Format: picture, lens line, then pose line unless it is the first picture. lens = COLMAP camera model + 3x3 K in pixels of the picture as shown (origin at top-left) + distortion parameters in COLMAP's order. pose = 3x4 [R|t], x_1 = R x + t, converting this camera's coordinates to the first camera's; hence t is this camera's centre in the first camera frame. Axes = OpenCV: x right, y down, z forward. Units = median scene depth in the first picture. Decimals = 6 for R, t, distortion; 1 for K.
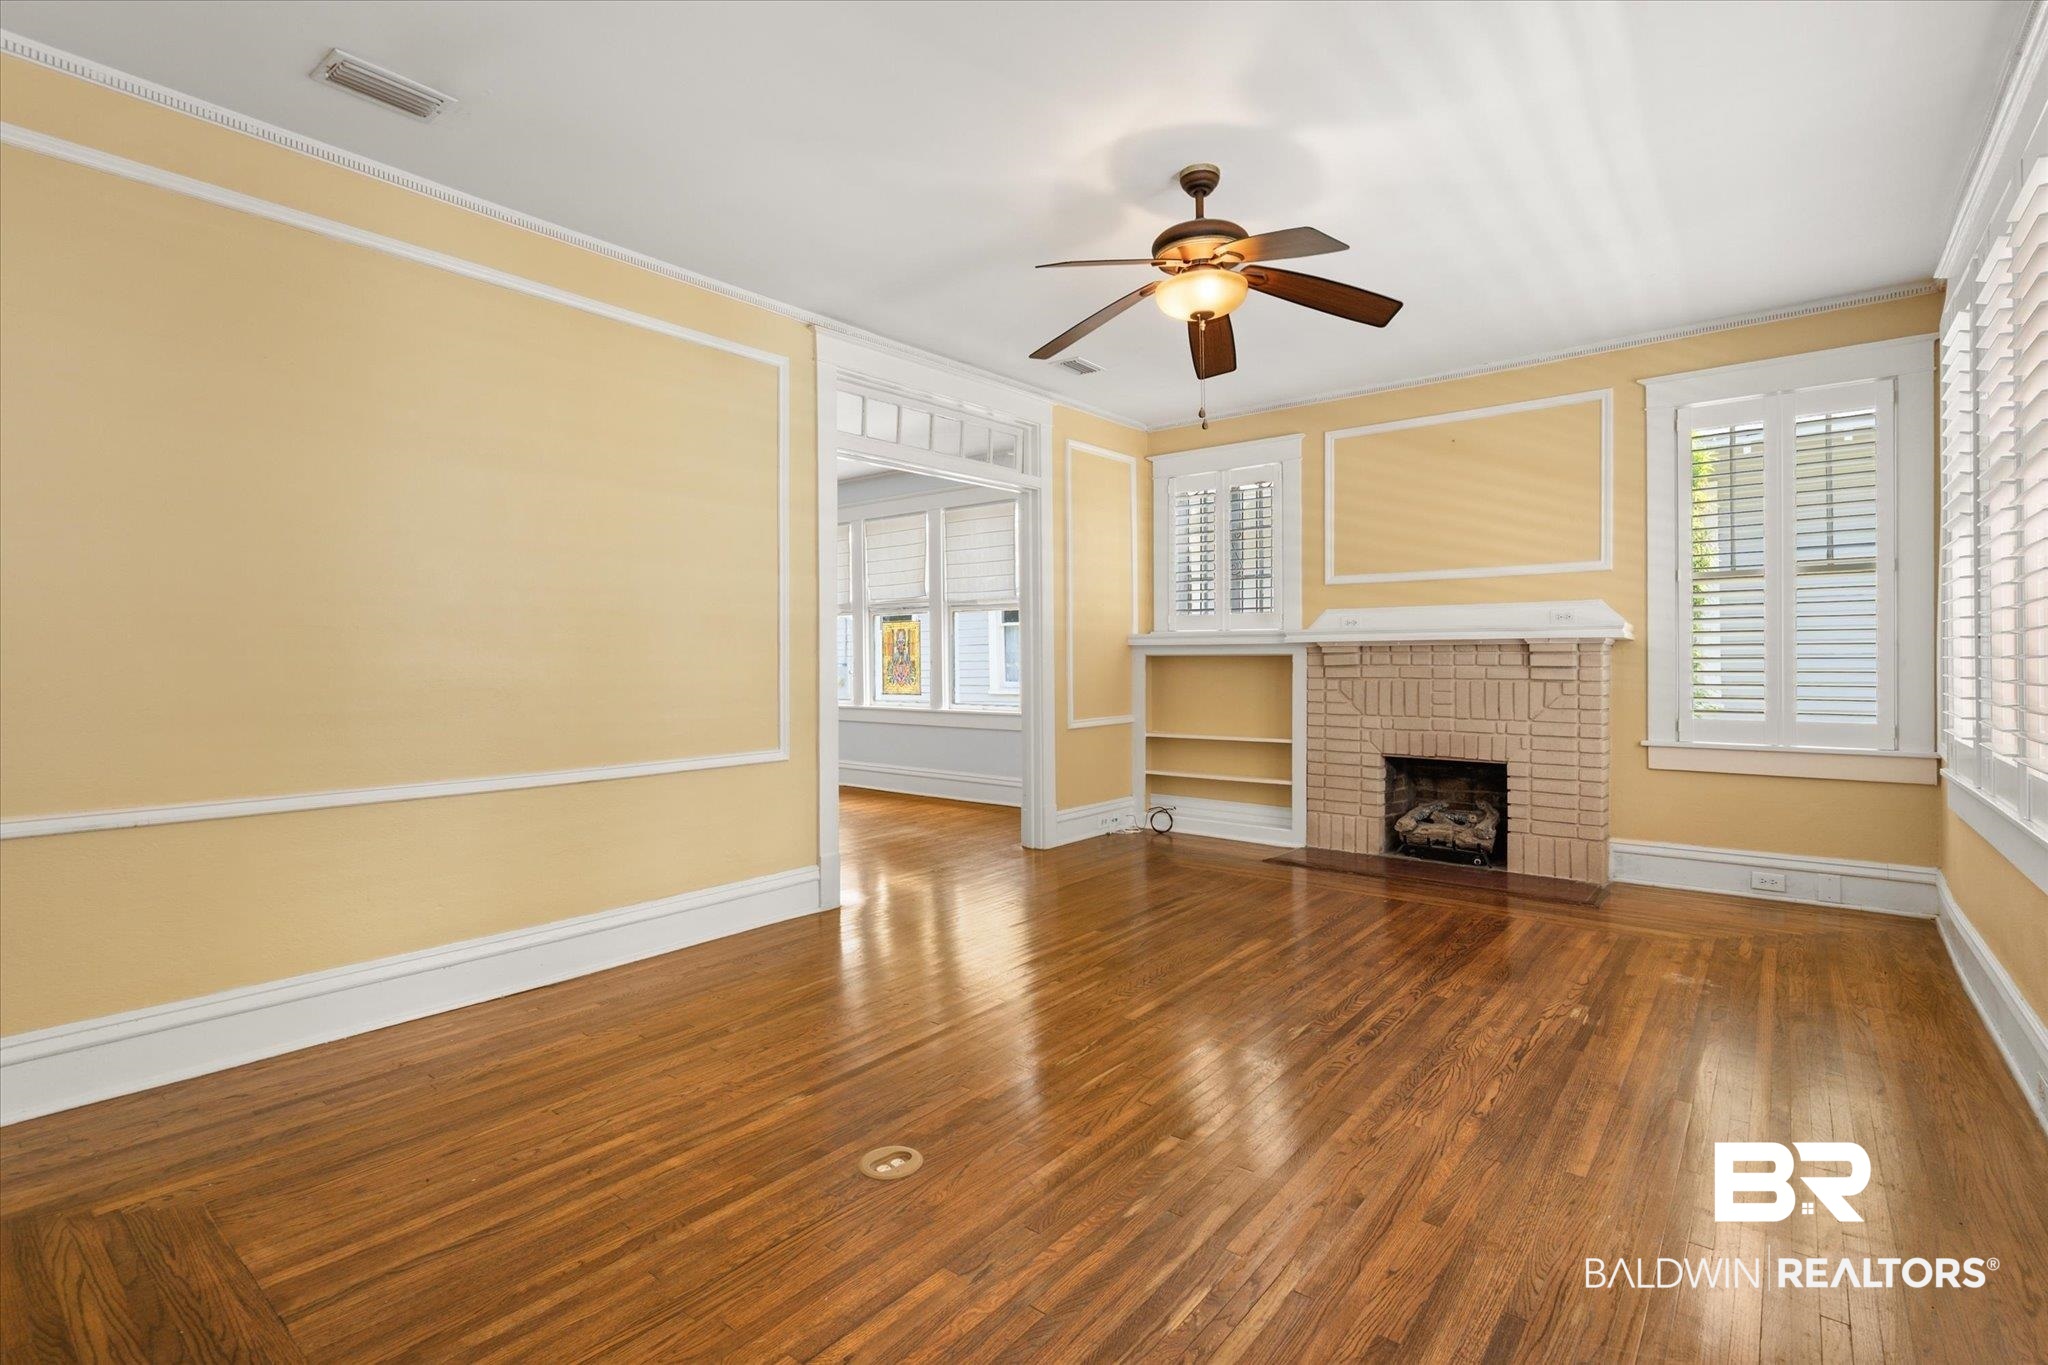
lens RADIAL K [[944.9, 0, 1025.3], [0, 944.9, 663.2], [0, 0, 1]] dist [-0.001086, 0.001616]
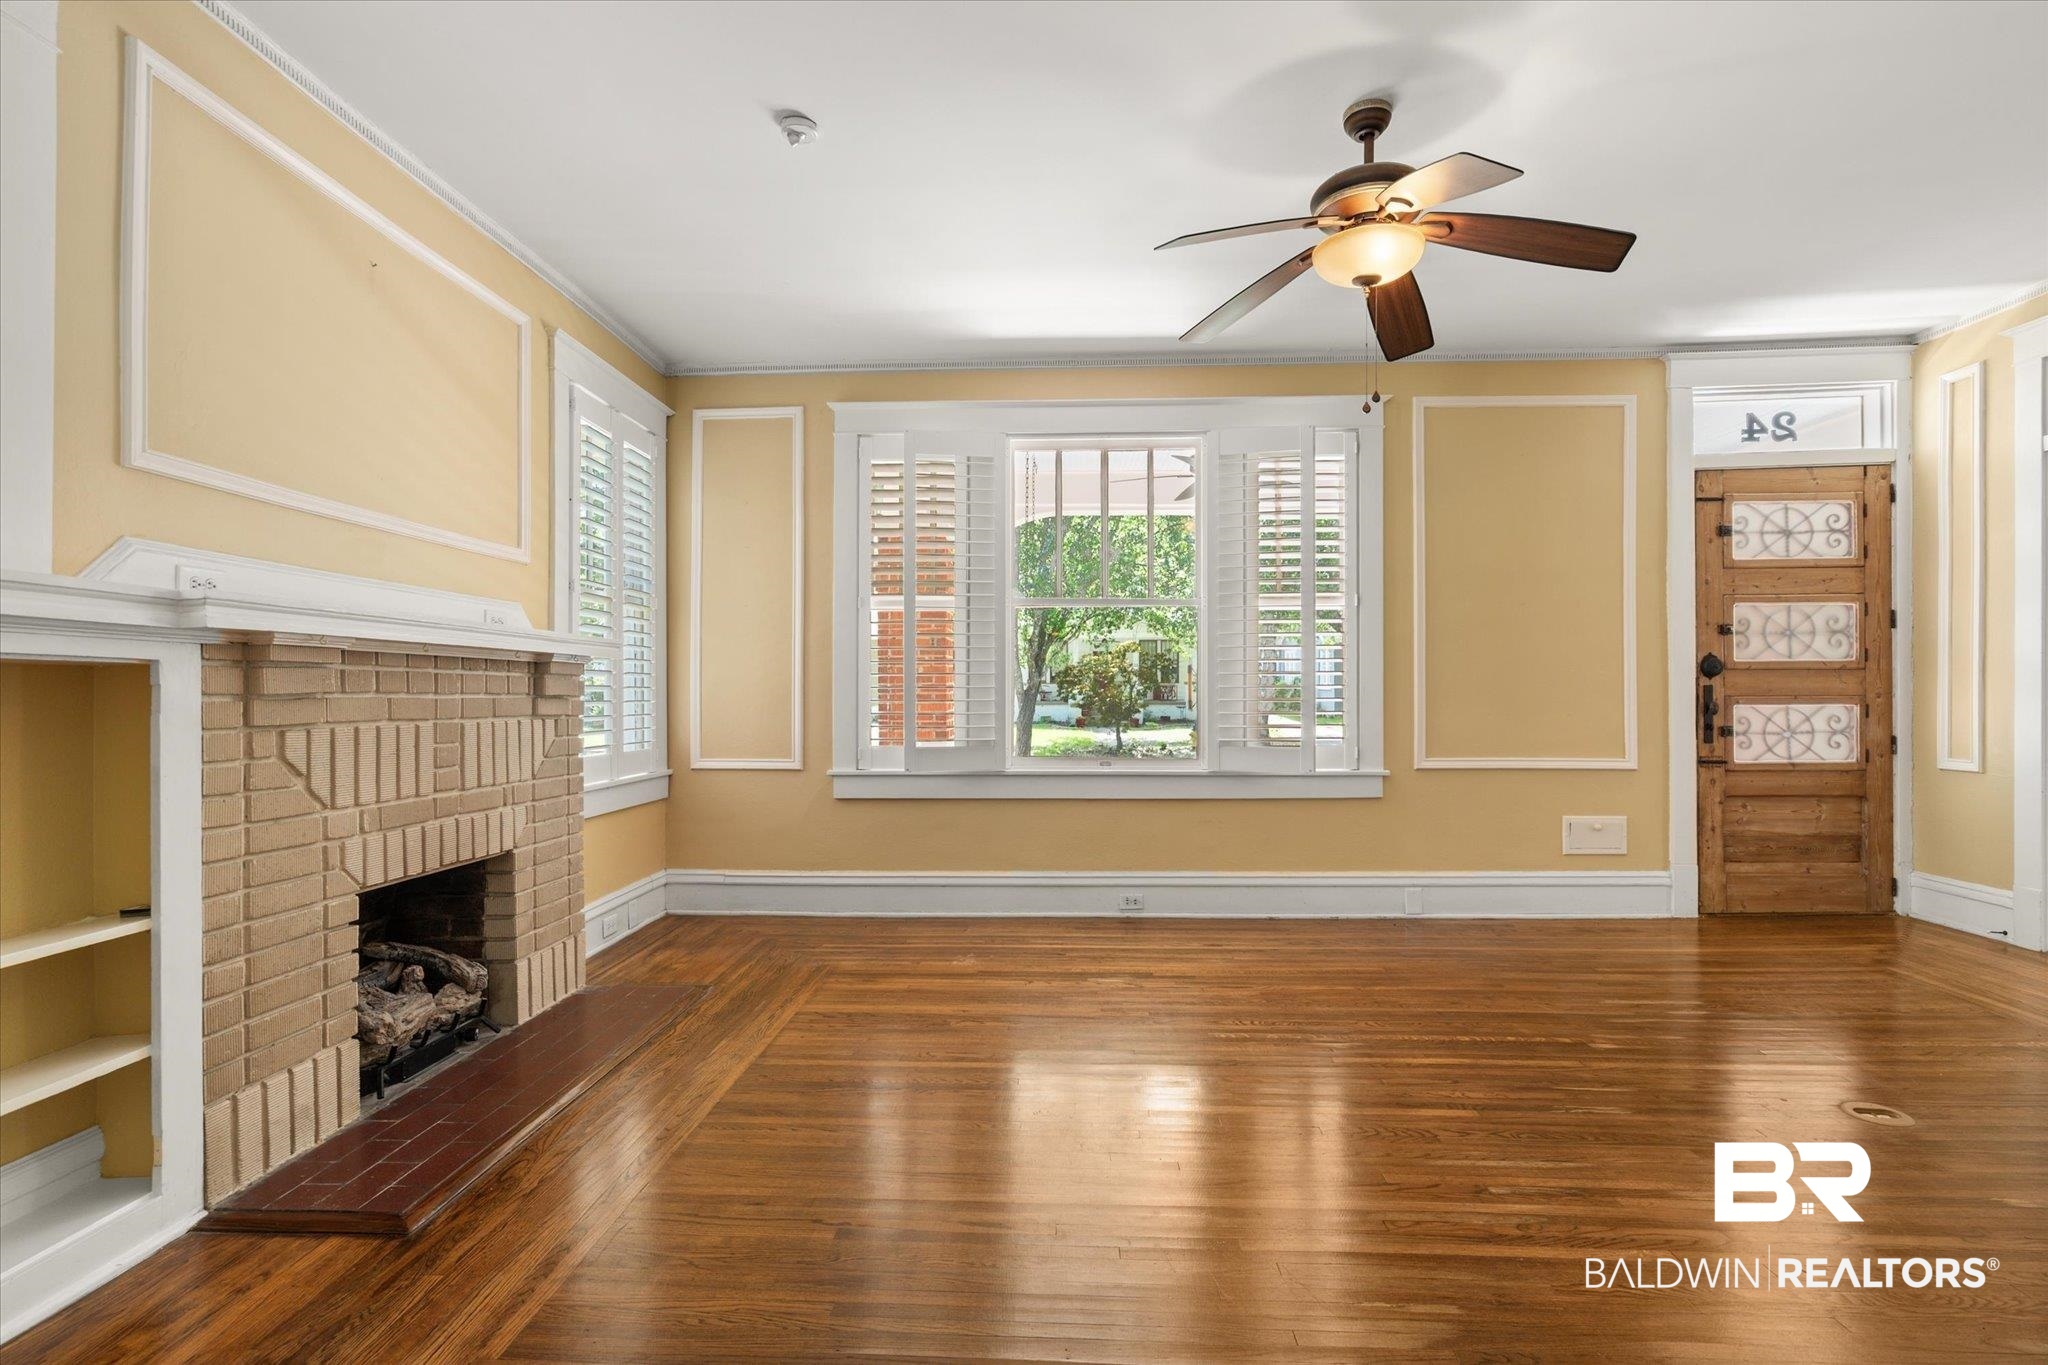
lens RADIAL K [[947.4, 0, 1029.3], [0, 947.4, 688.7], [0, 0, 1]] dist [0.000860, 0.000668]
pose [[-0.604514, 0.010814, 0.796521, -0.192937], [0.006309, 0.999941, -0.008788, 0.006407], [-0.796570, -0.000287, -0.604547, 1.101173]]
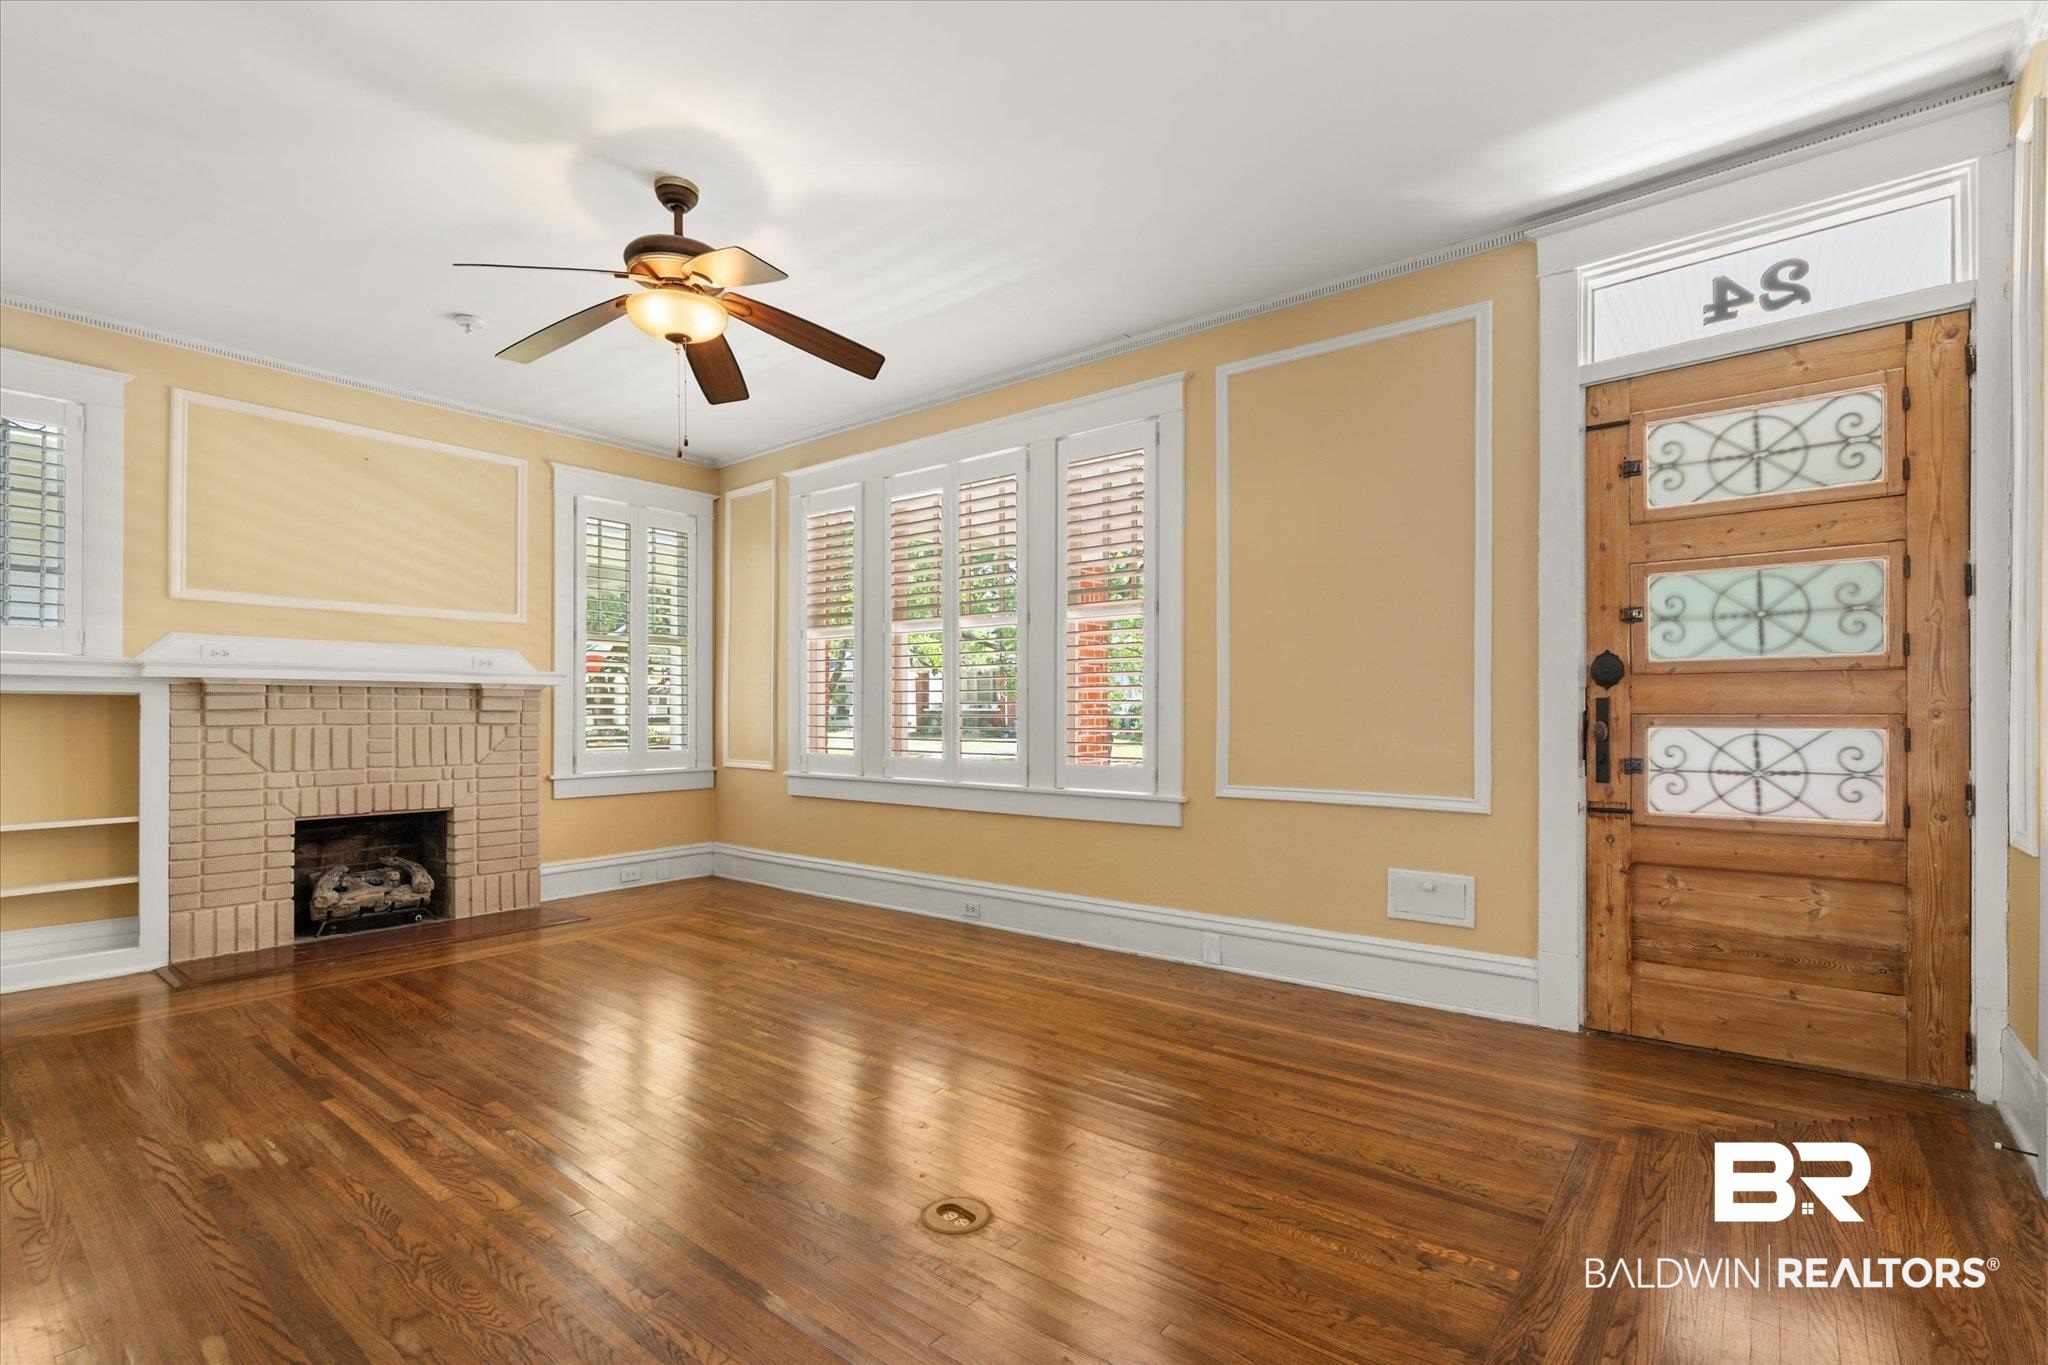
lens RADIAL K [[946.2, 0, 1027.7], [0, 946.2, 710.5], [0, 0, 1]] dist [0.000495, 0.000163]
pose [[-0.011491, 0.005934, 0.999916, -0.482040], [0.002067, 0.999980, -0.005911, 0.010290], [-0.999932, 0.001999, -0.011503, 0.410374]]
